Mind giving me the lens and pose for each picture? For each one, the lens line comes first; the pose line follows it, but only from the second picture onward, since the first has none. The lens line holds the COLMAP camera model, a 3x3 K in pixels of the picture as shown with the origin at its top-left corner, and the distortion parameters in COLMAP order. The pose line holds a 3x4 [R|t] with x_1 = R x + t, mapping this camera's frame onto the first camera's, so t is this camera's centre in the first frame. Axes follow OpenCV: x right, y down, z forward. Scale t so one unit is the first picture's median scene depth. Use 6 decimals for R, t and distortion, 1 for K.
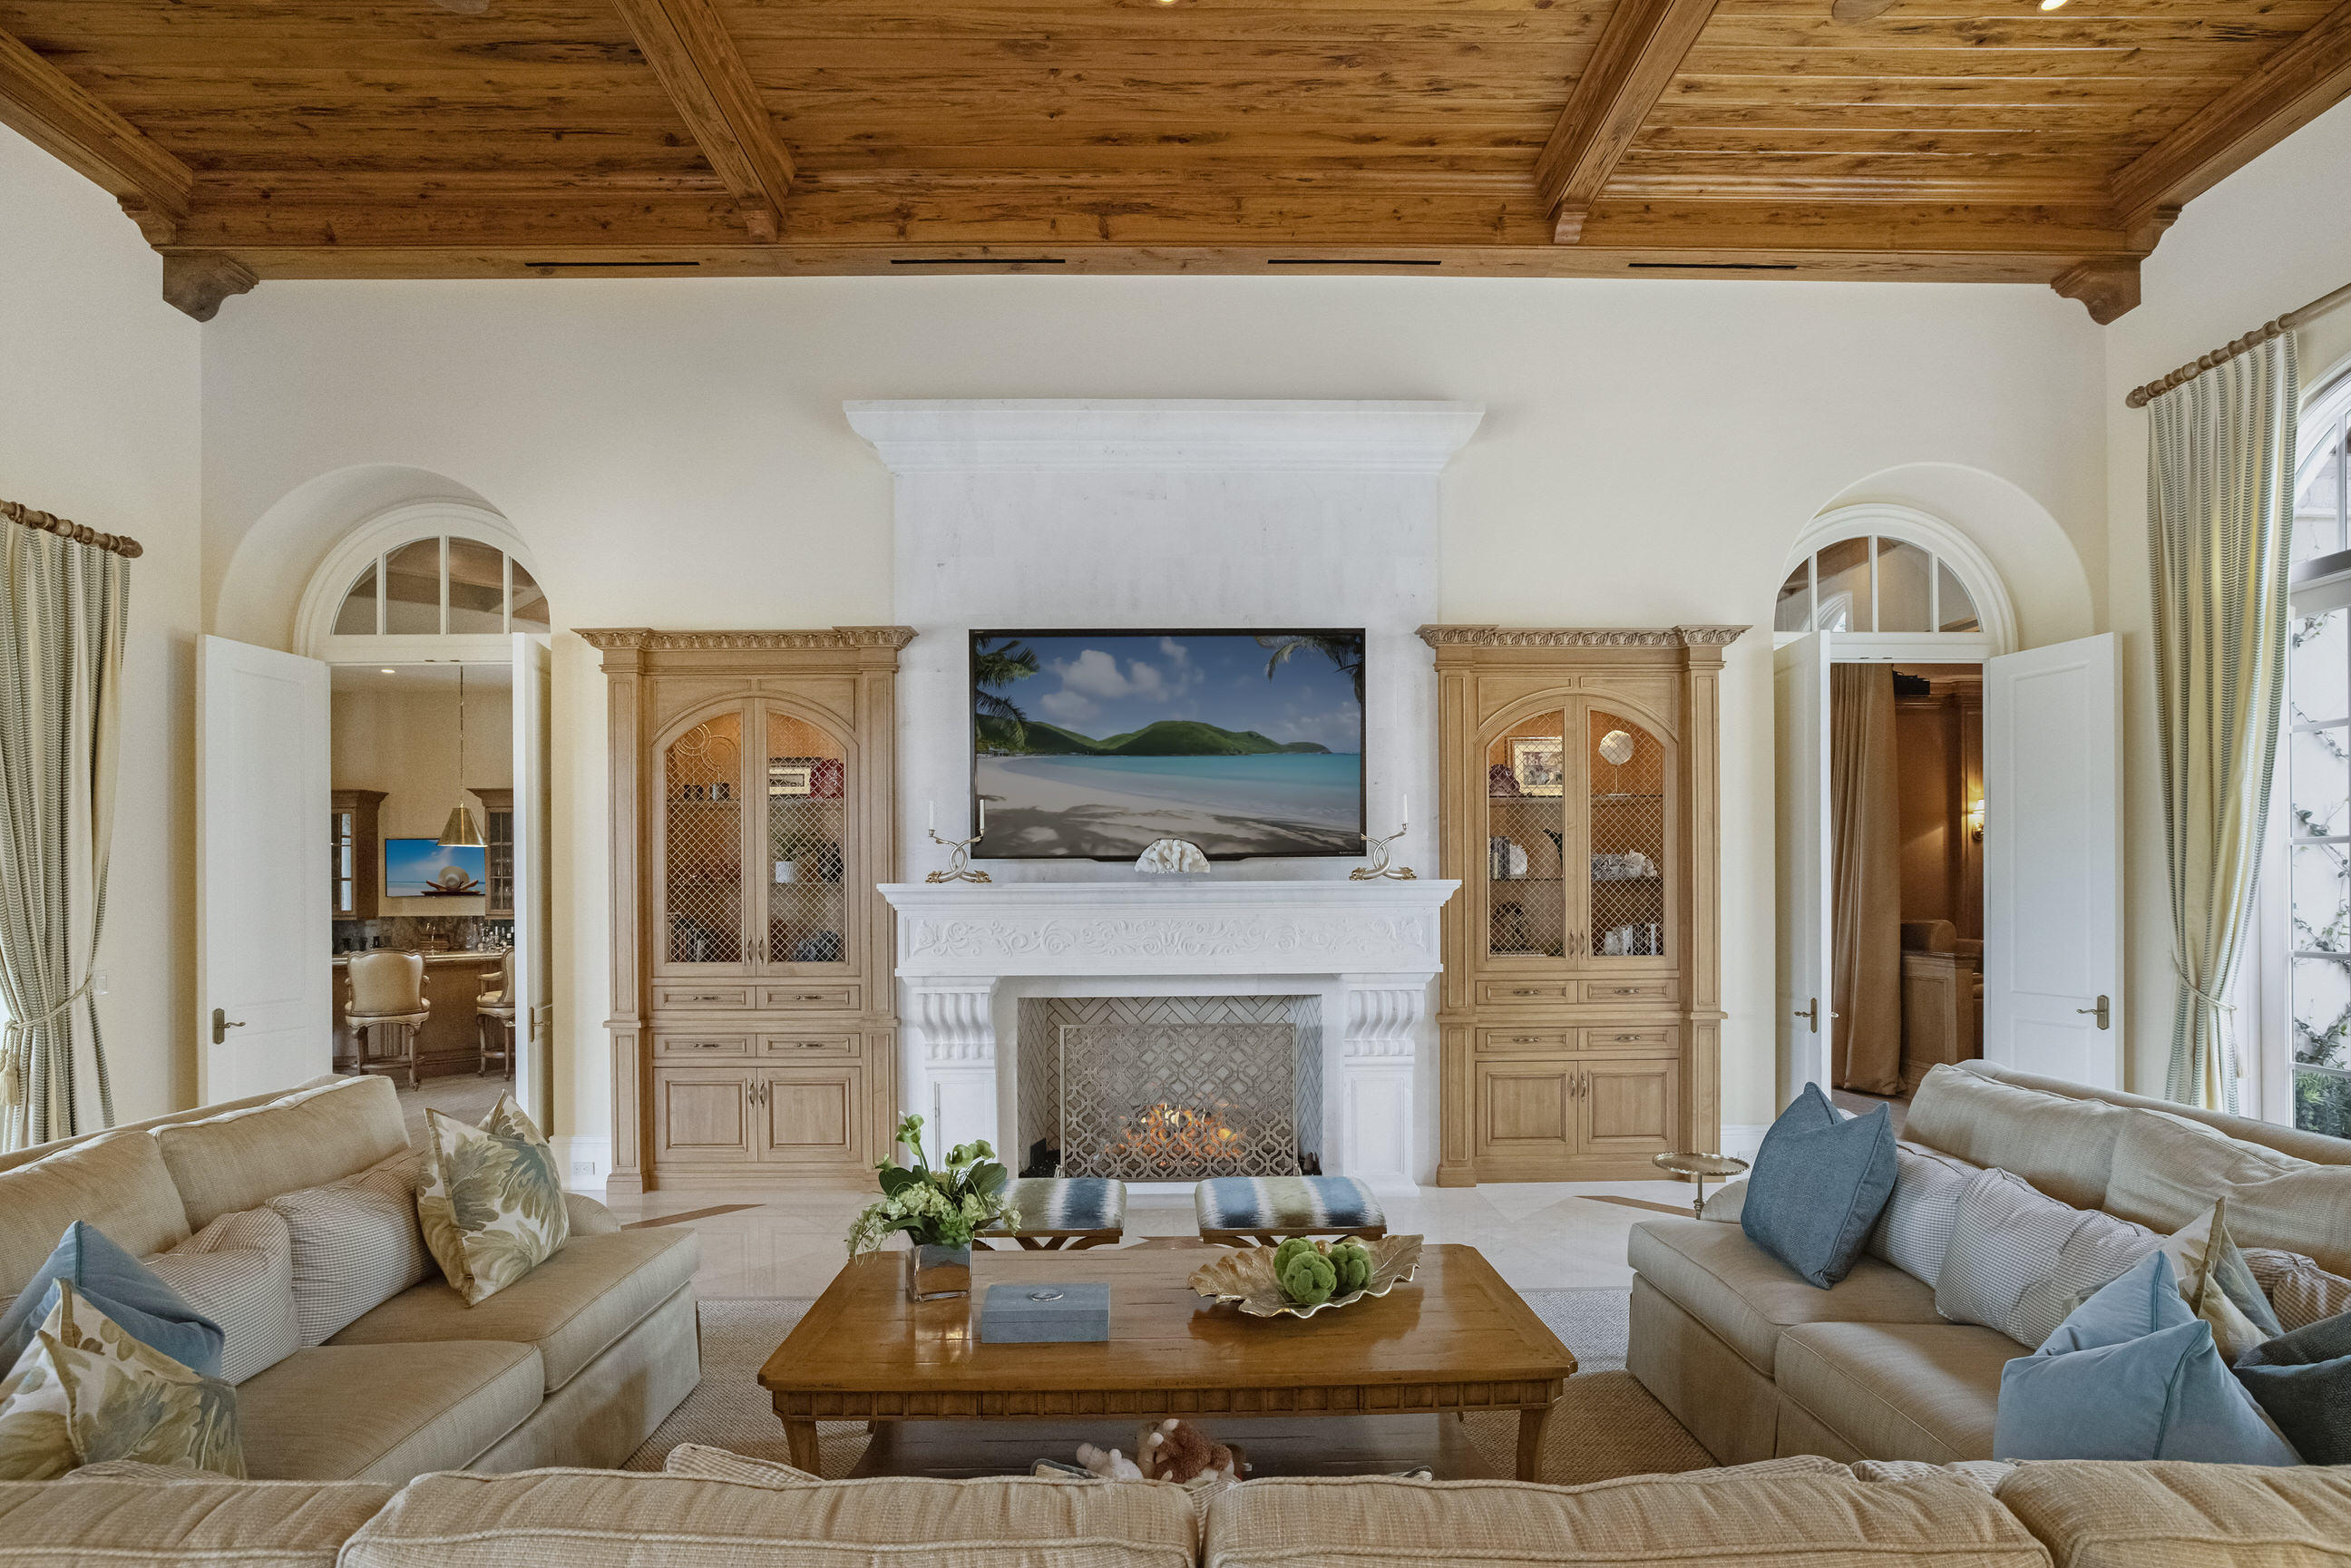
lens RADIAL K [[1172.1, 0, 1177.3], [0, 1172.1, 886.2], [0, 0, 1]] dist [-0.020855, 0.004364]
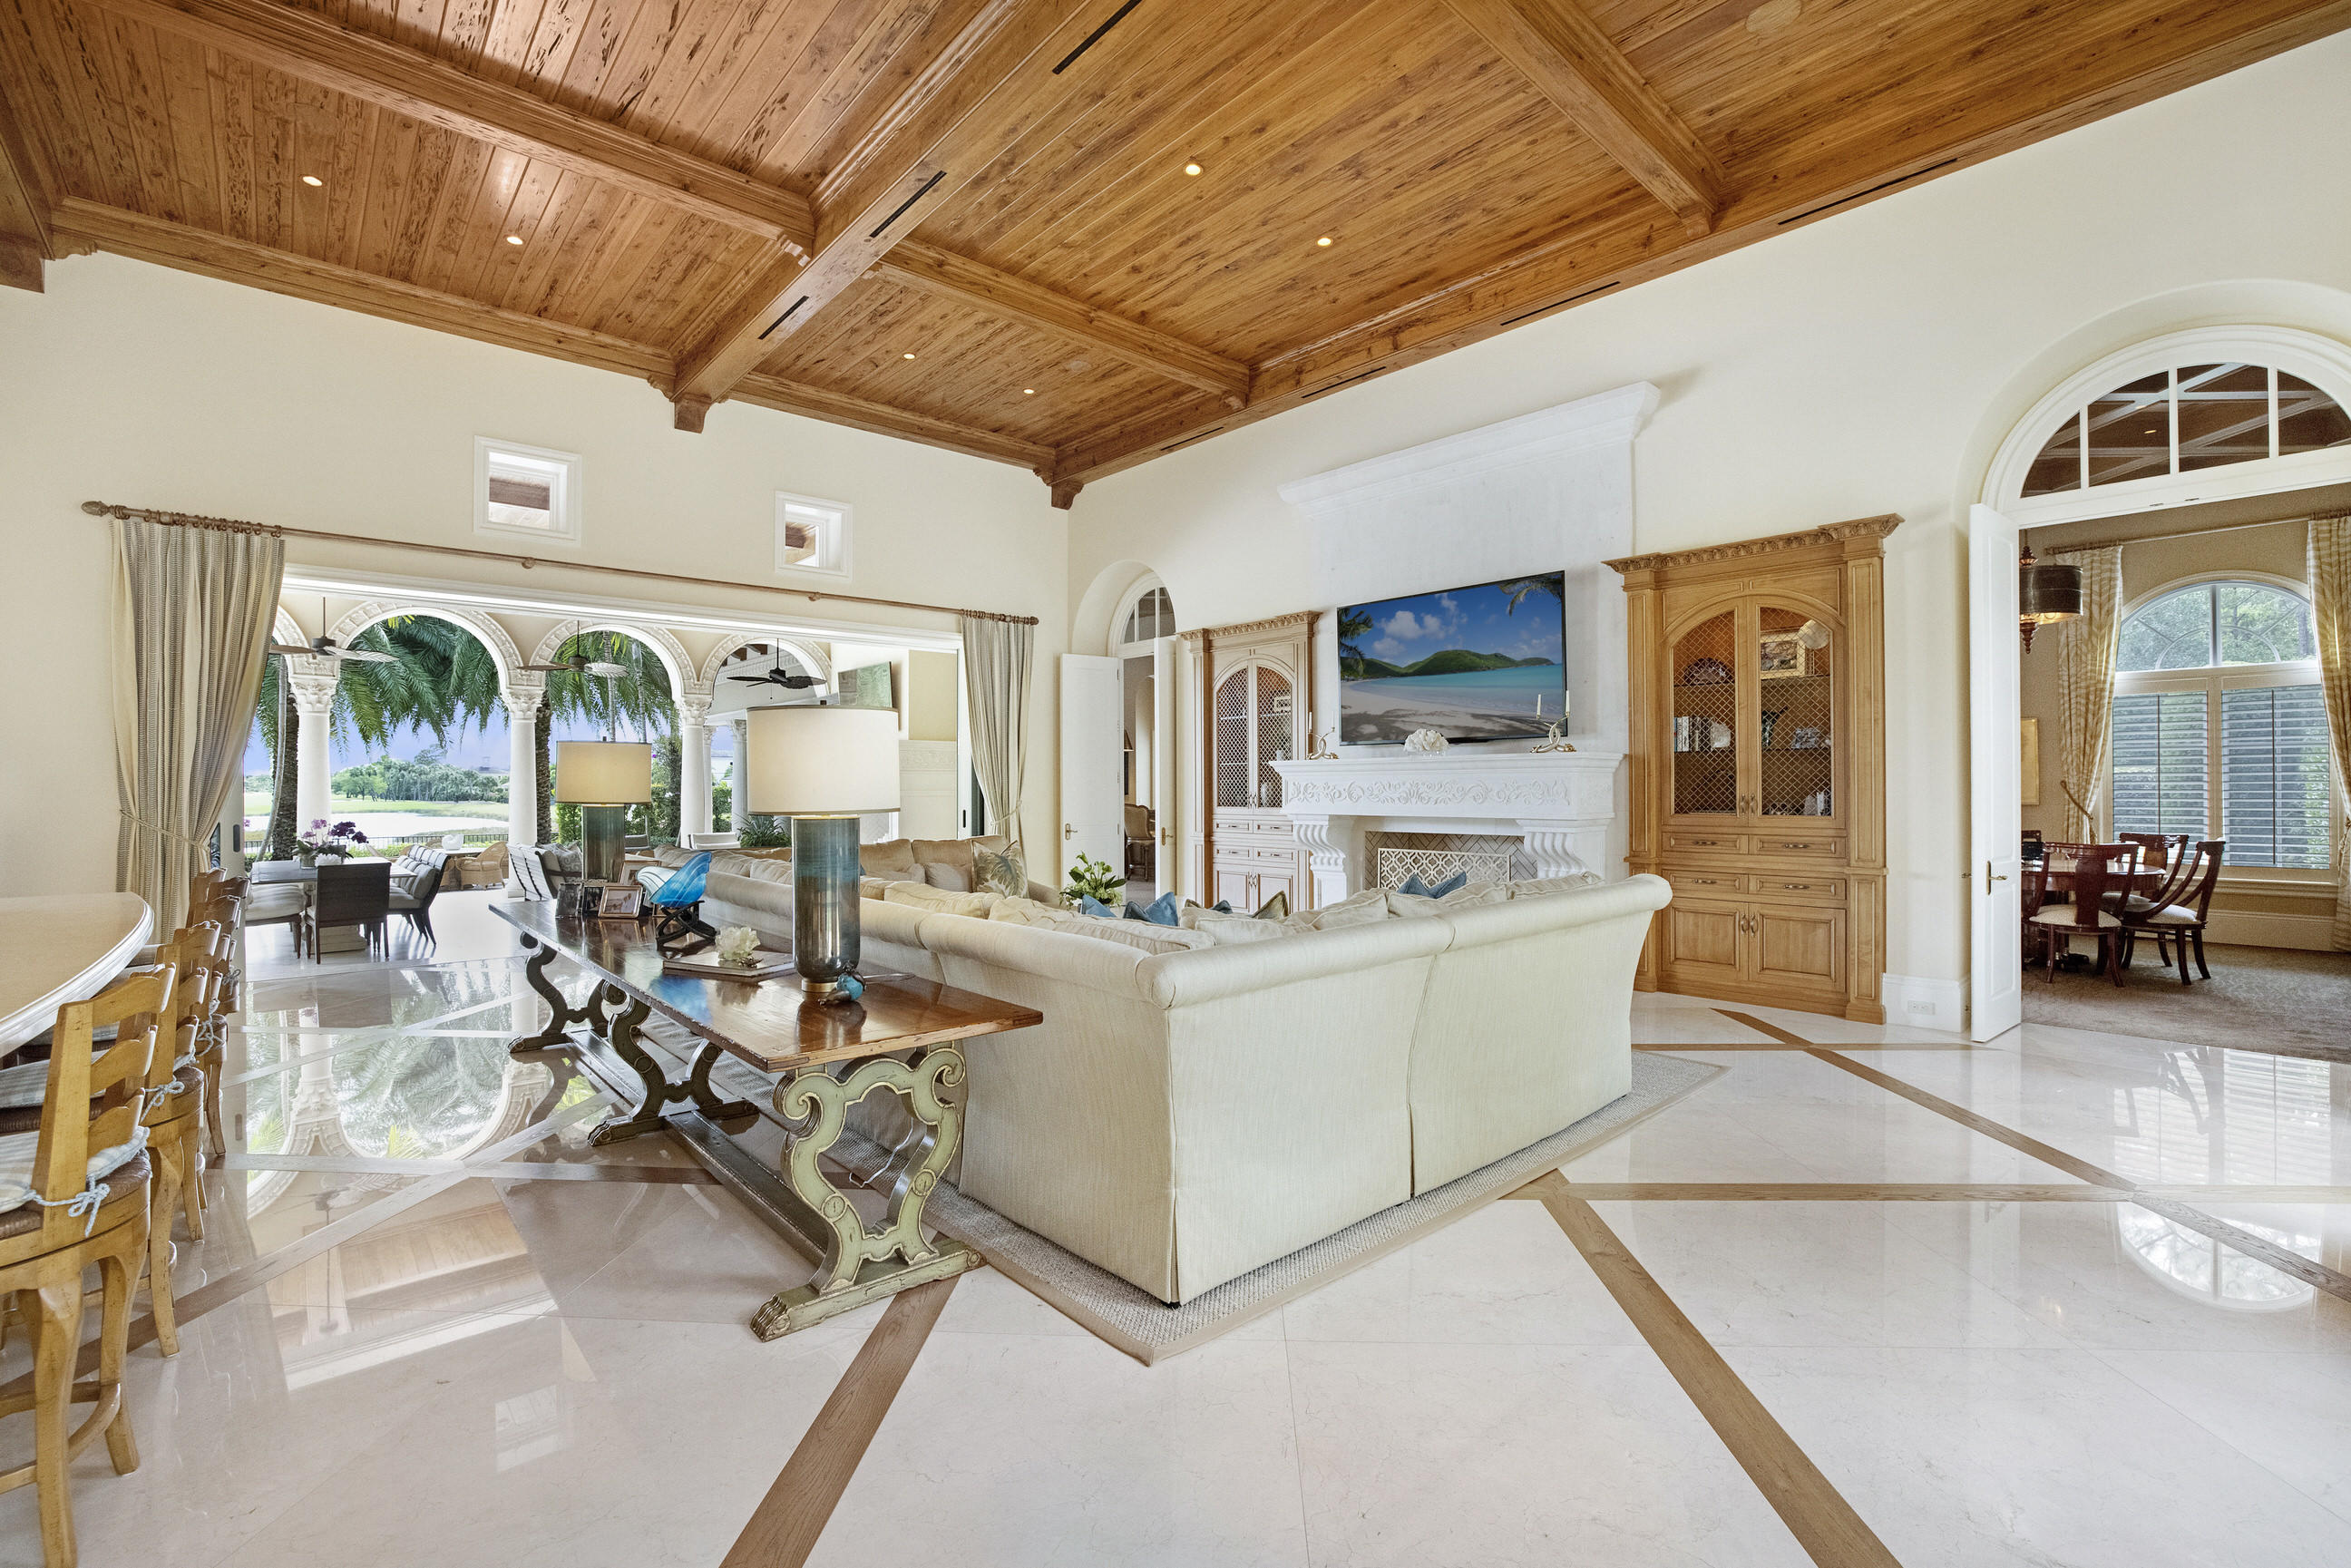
lens RADIAL K [[1031.7, 0, 1178.3], [0, 1031.7, 781.4], [0, 0, 1]] dist [-0.036001, 0.009952]
pose [[0.657206, -0.000573, -0.753711, 0.765537], [0.000921, 1.000000, 0.000043, 0.025885], [0.753711, -0.000722, 0.657206, -0.126223]]
